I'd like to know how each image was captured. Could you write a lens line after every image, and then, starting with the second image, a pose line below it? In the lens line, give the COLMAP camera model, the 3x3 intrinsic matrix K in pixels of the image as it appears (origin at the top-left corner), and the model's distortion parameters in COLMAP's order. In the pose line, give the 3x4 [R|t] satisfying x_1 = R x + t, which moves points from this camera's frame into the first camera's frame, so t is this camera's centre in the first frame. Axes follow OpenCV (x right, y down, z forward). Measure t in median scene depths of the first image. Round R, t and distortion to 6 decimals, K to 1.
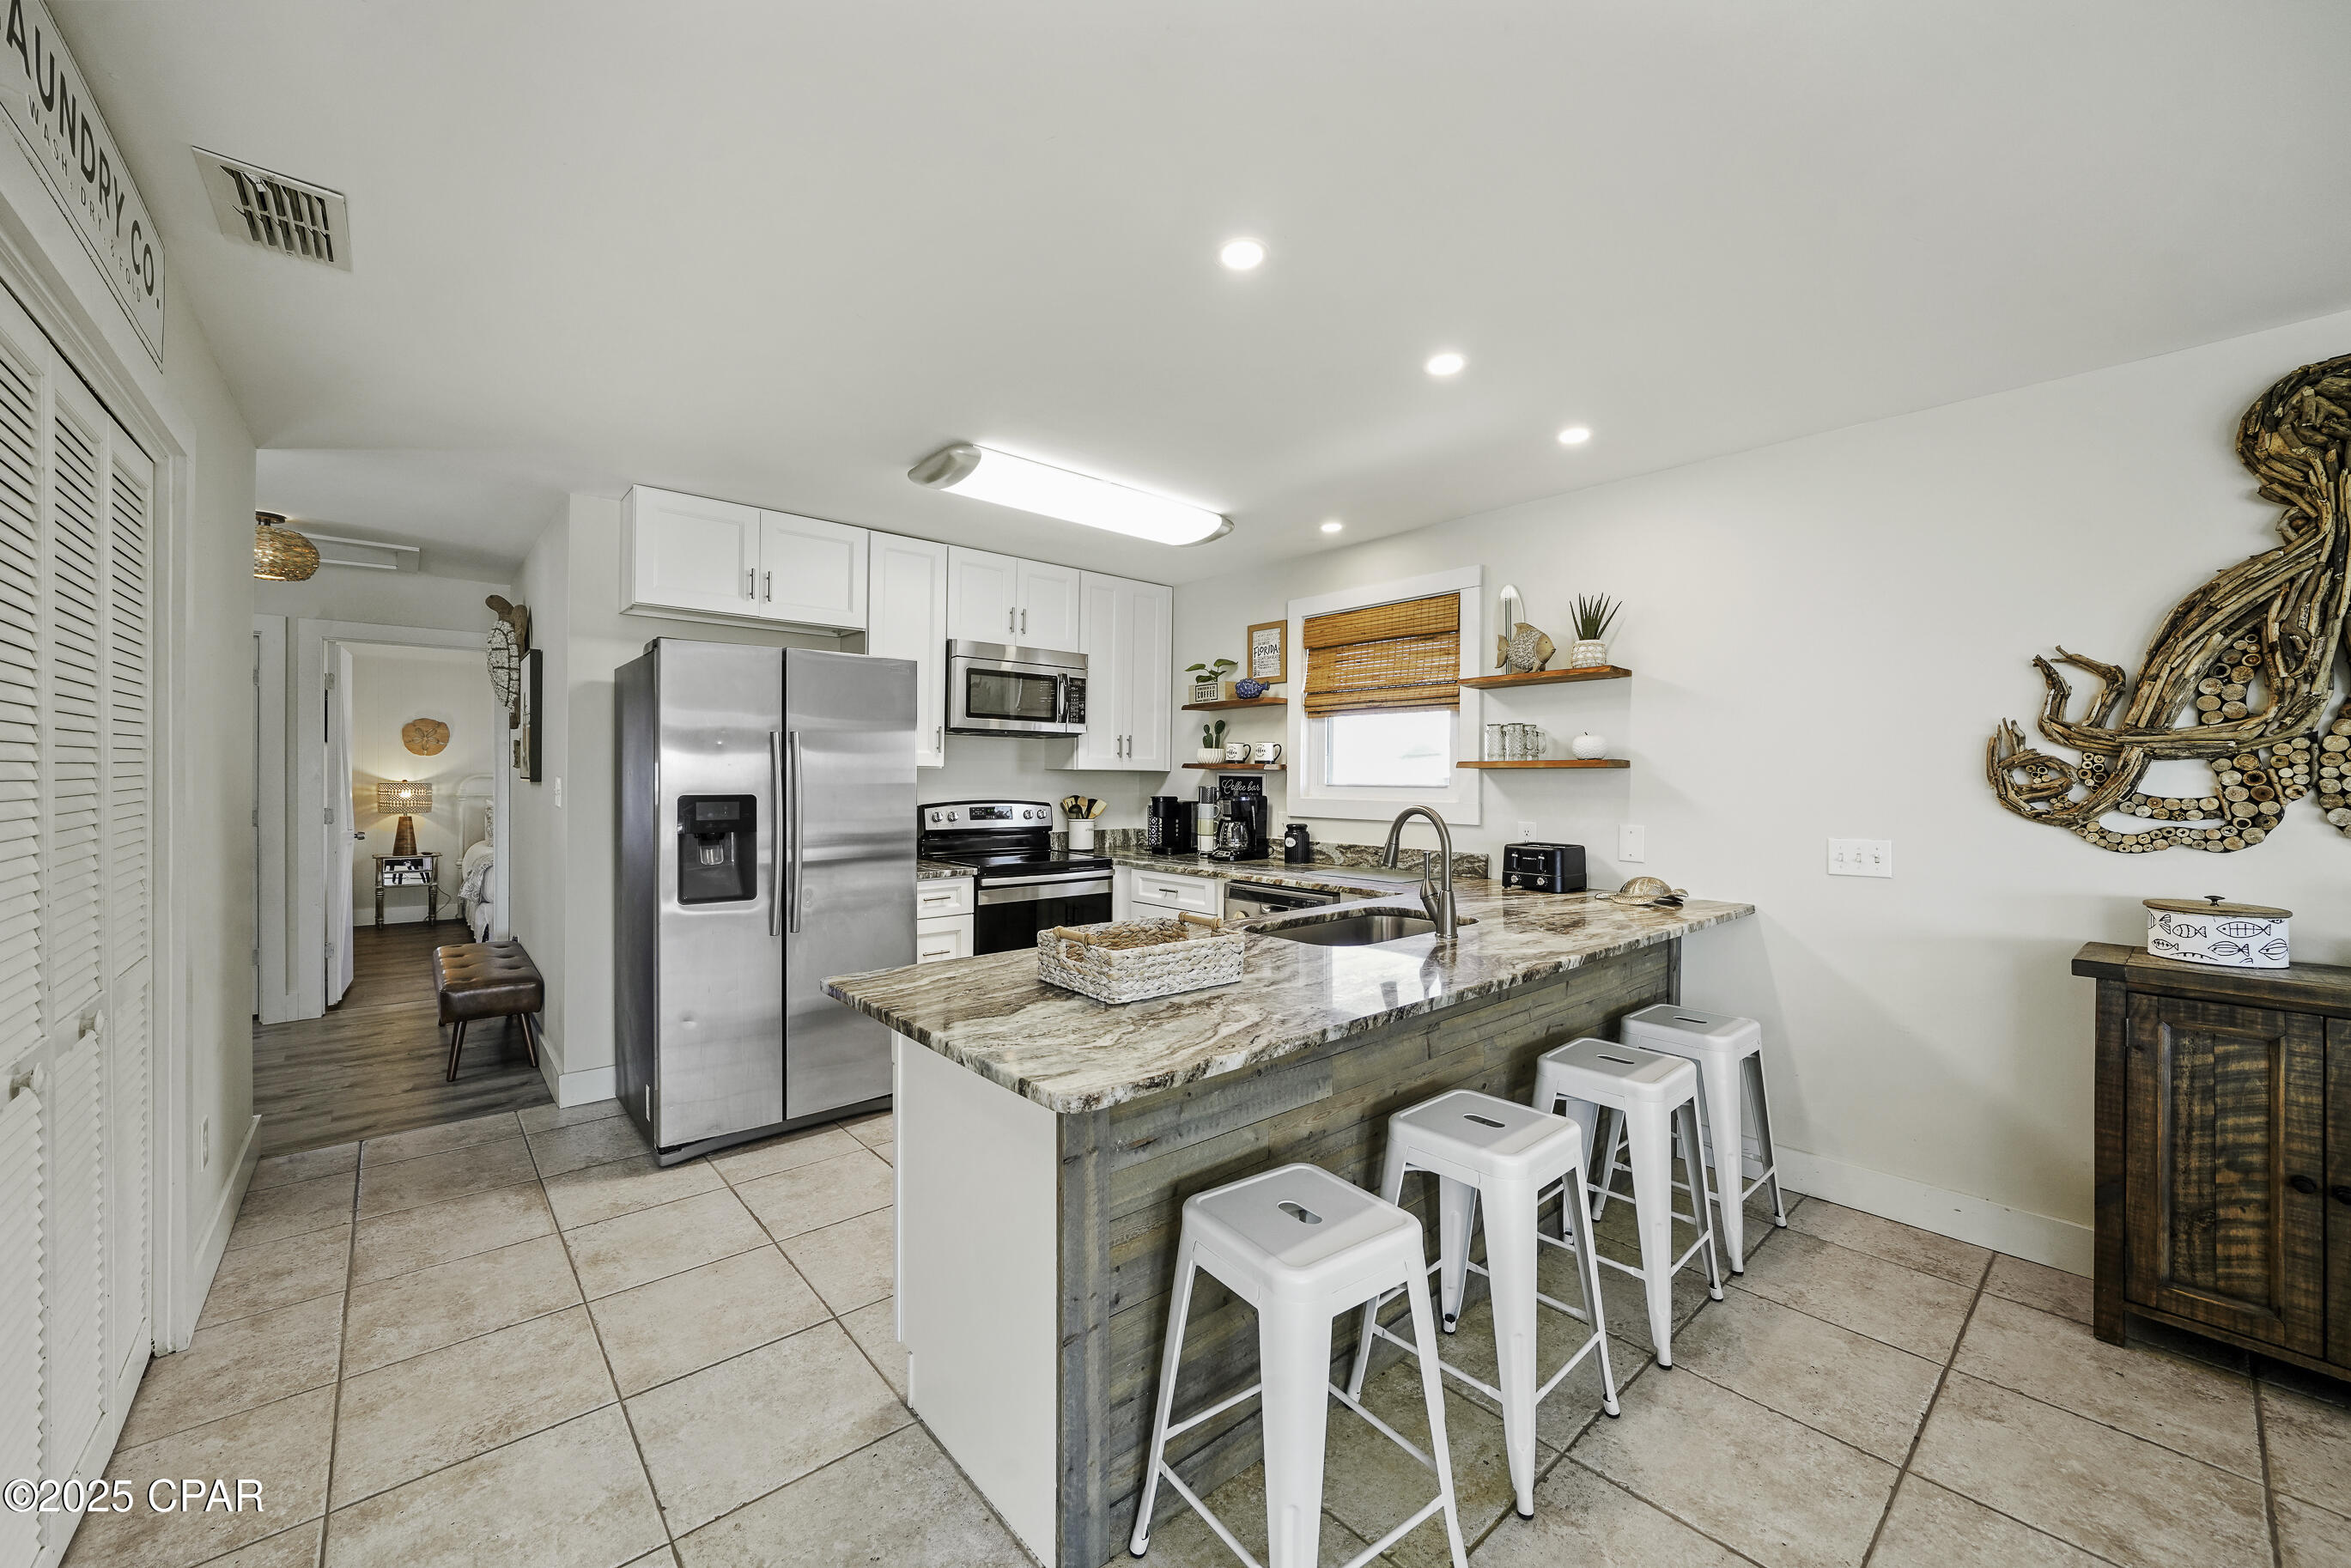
lens RADIAL K [[897.4, 0, 1156.7], [0, 897.4, 778.2], [0, 0, 1]] dist [-0.012611, 0.001047]
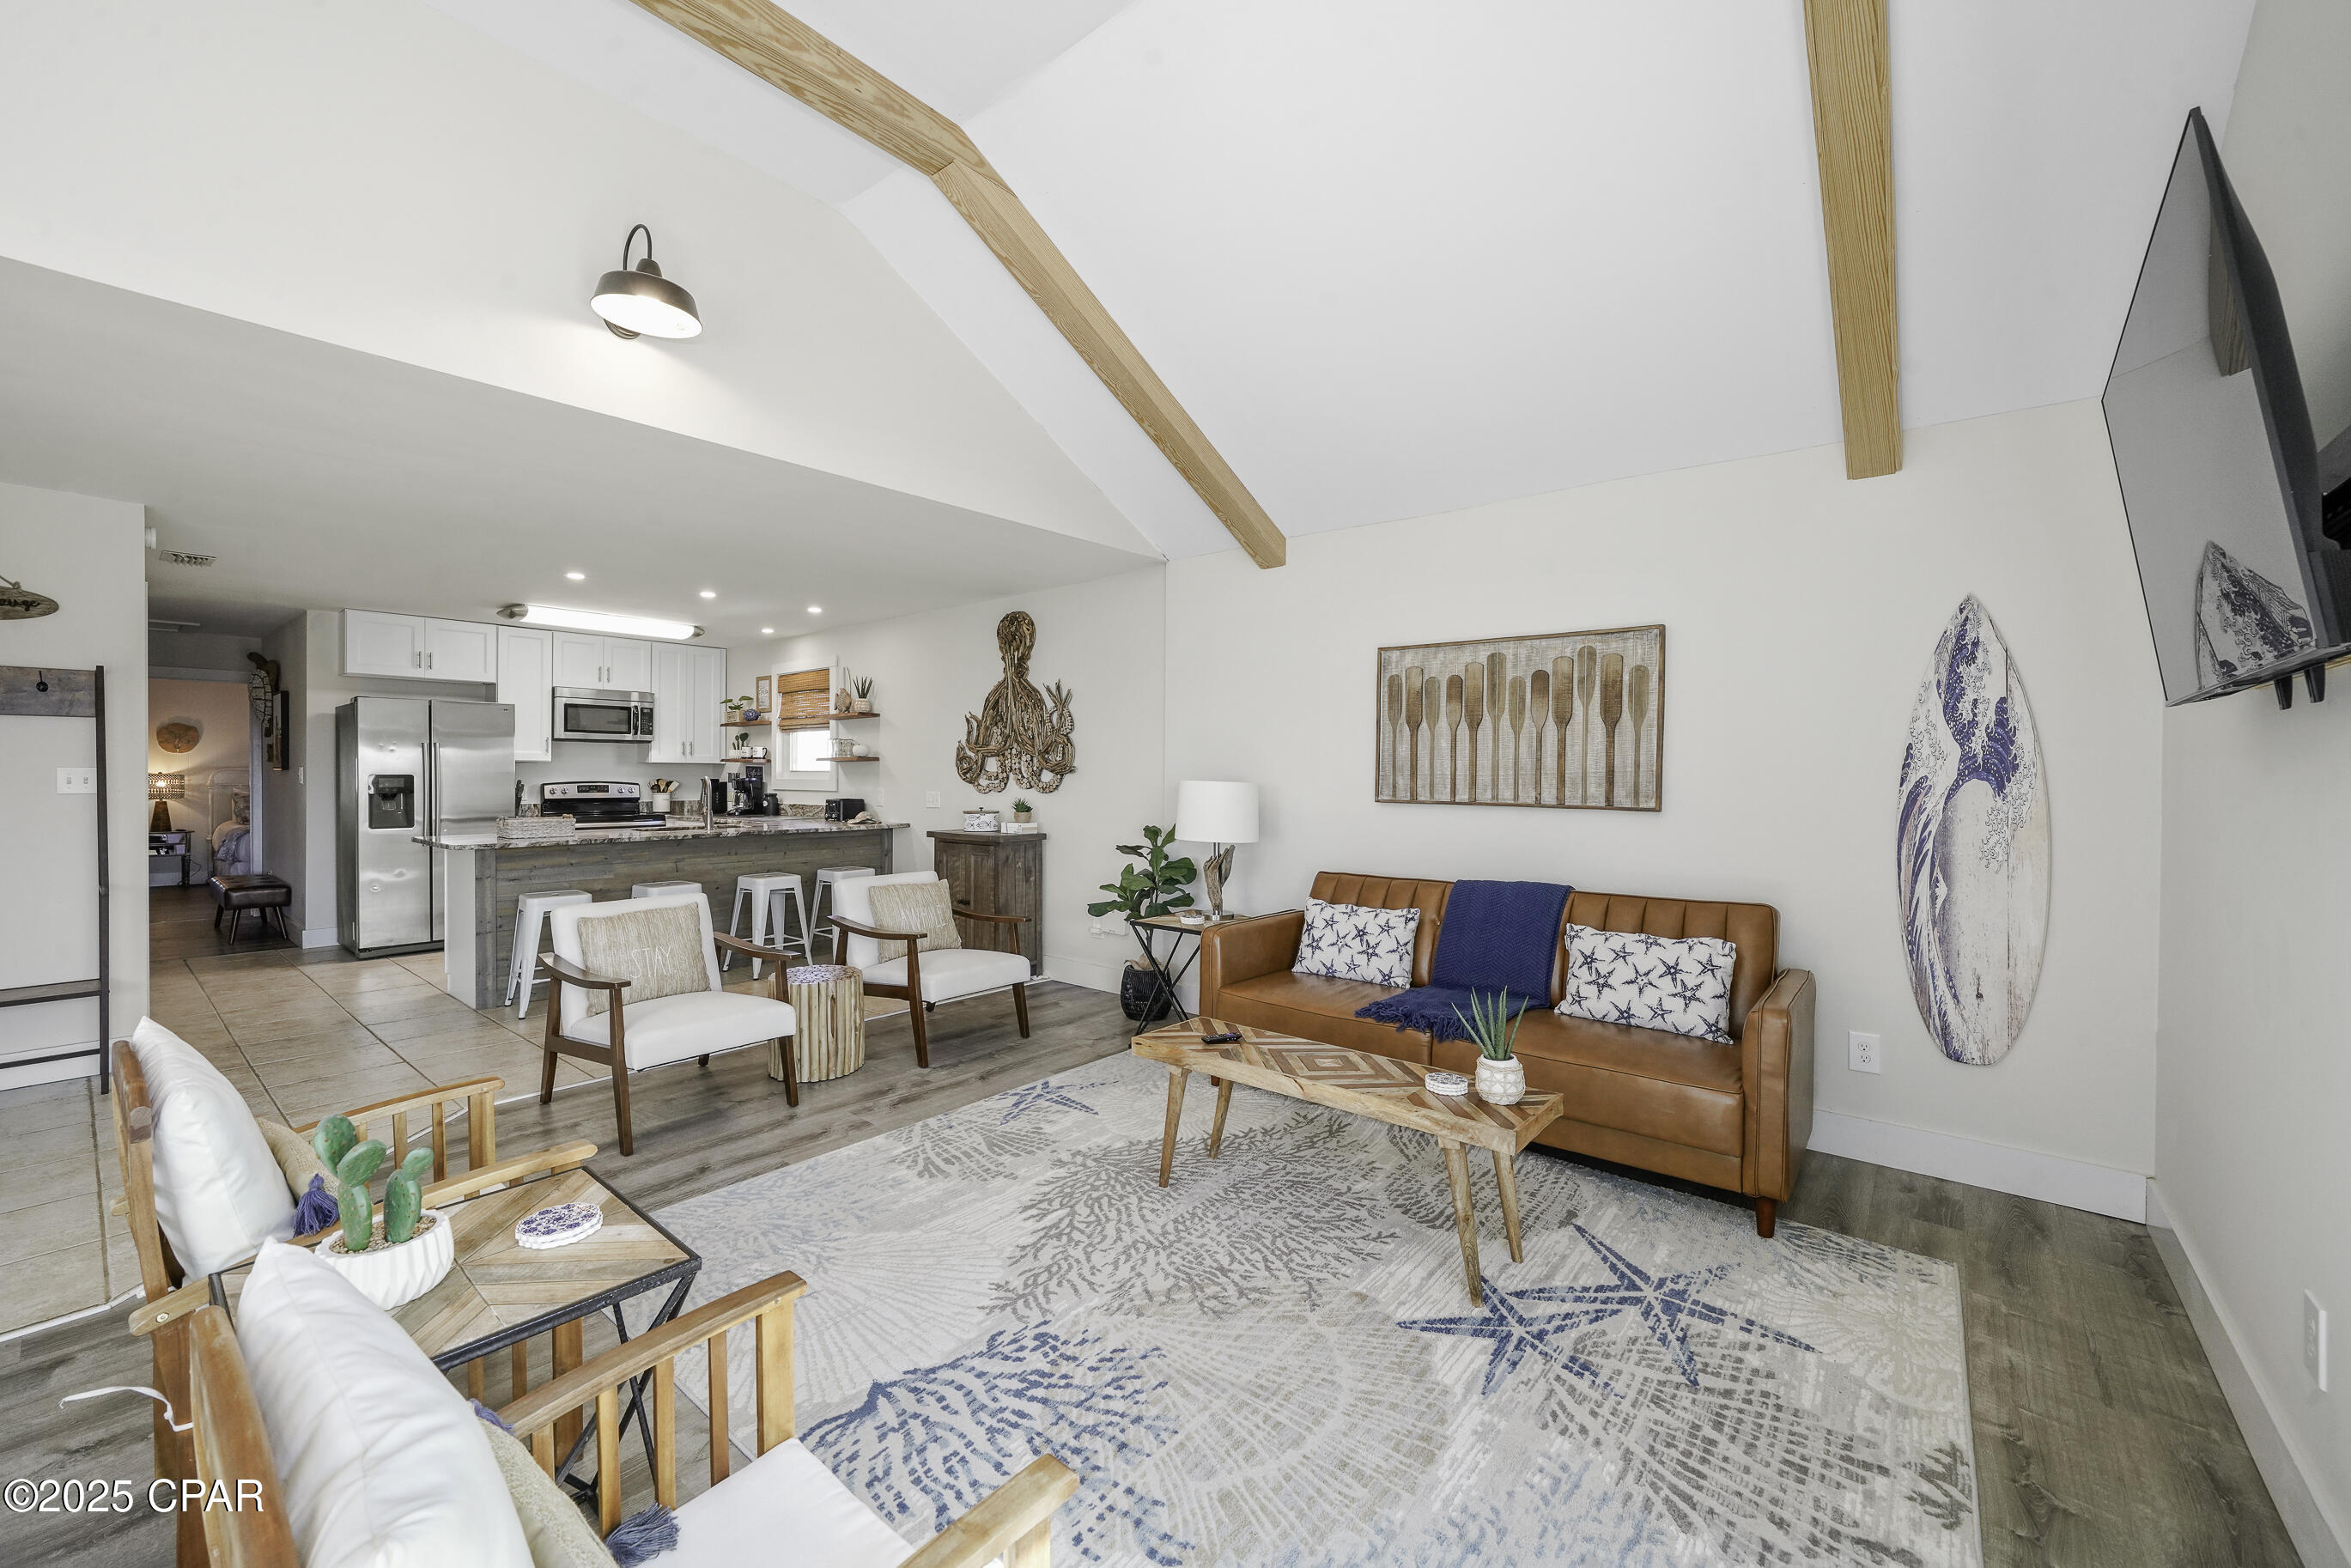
lens RADIAL K [[923.3, 0, 1134.4], [0, 923.3, 779.6], [0, 0, 1]] dist [-0.009994, 0.000090]
pose [[0.988204, -0.003438, 0.153106, 0.560263], [0.002594, 0.999980, 0.005714, 0.015282], [-0.153123, -0.005249, 0.988193, -0.857271]]
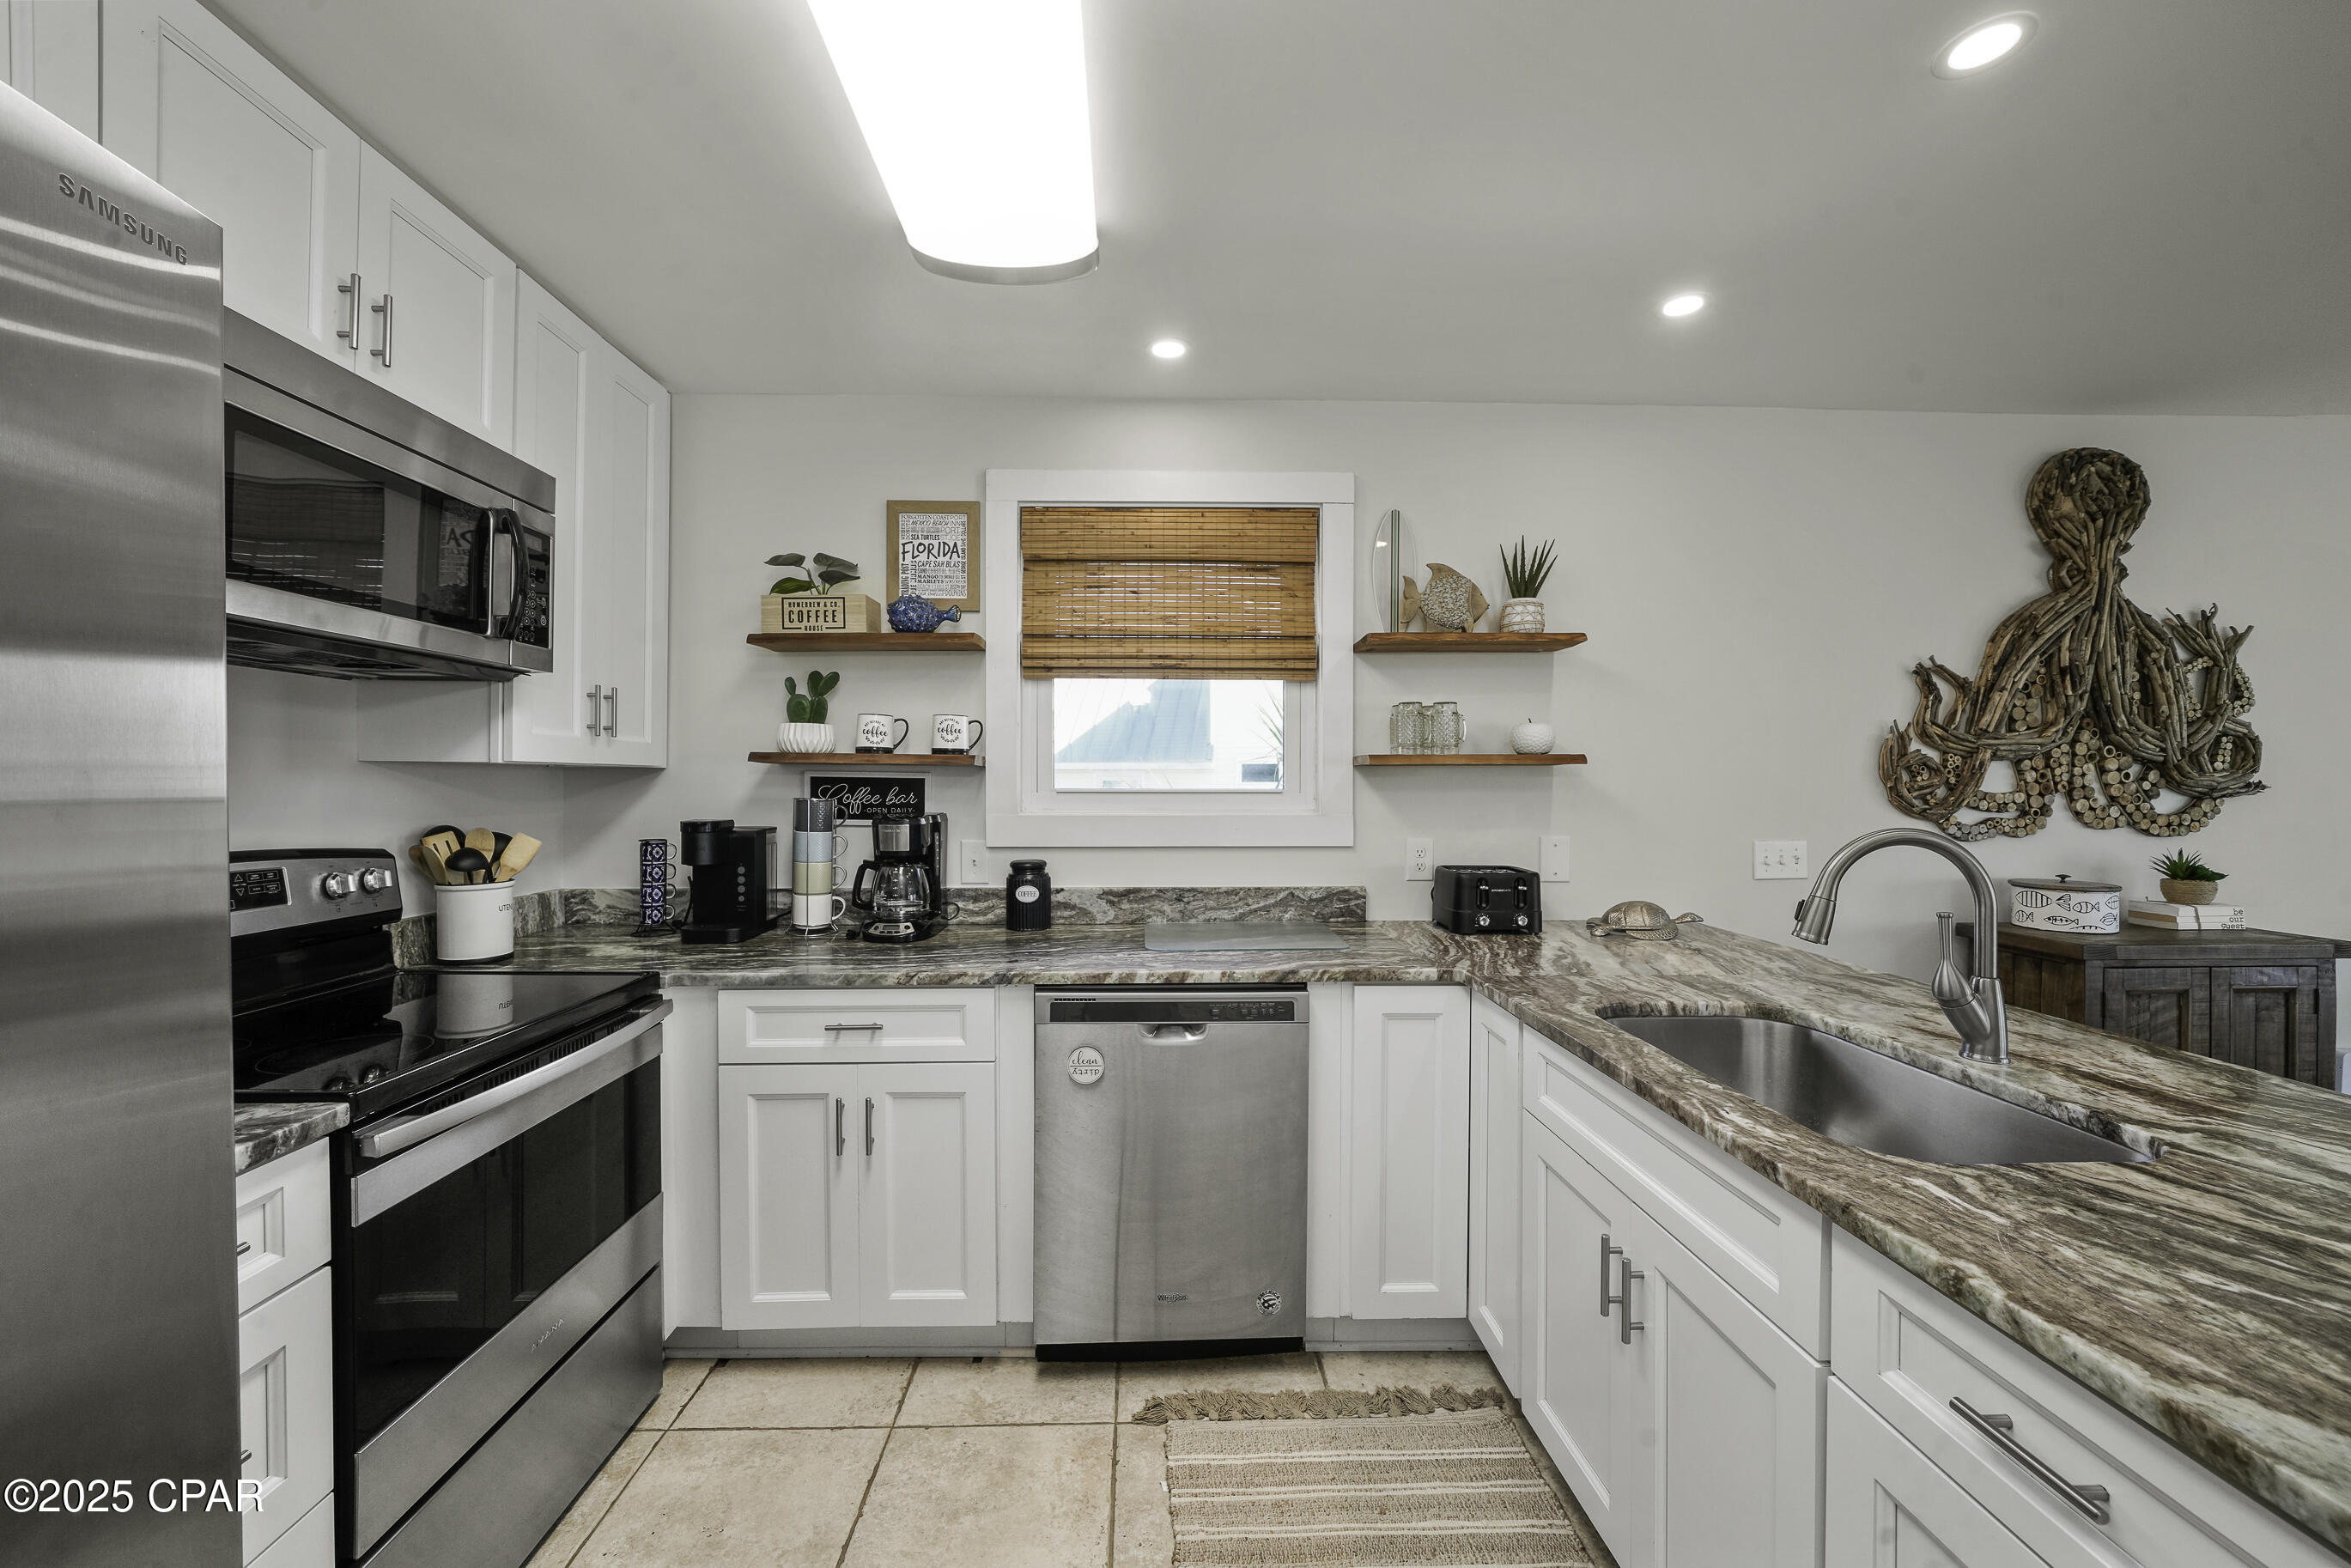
lens RADIAL K [[897.4, 0, 1162.4], [0, 897.4, 782.4], [0, 0, 1]] dist [-0.012611, 0.001047]
pose [[0.625392, -0.006663, 0.780282, -0.227369], [0.004073, 0.999978, 0.005275, -0.001227], [-0.780300, -0.000121, 0.625405, 0.550730]]
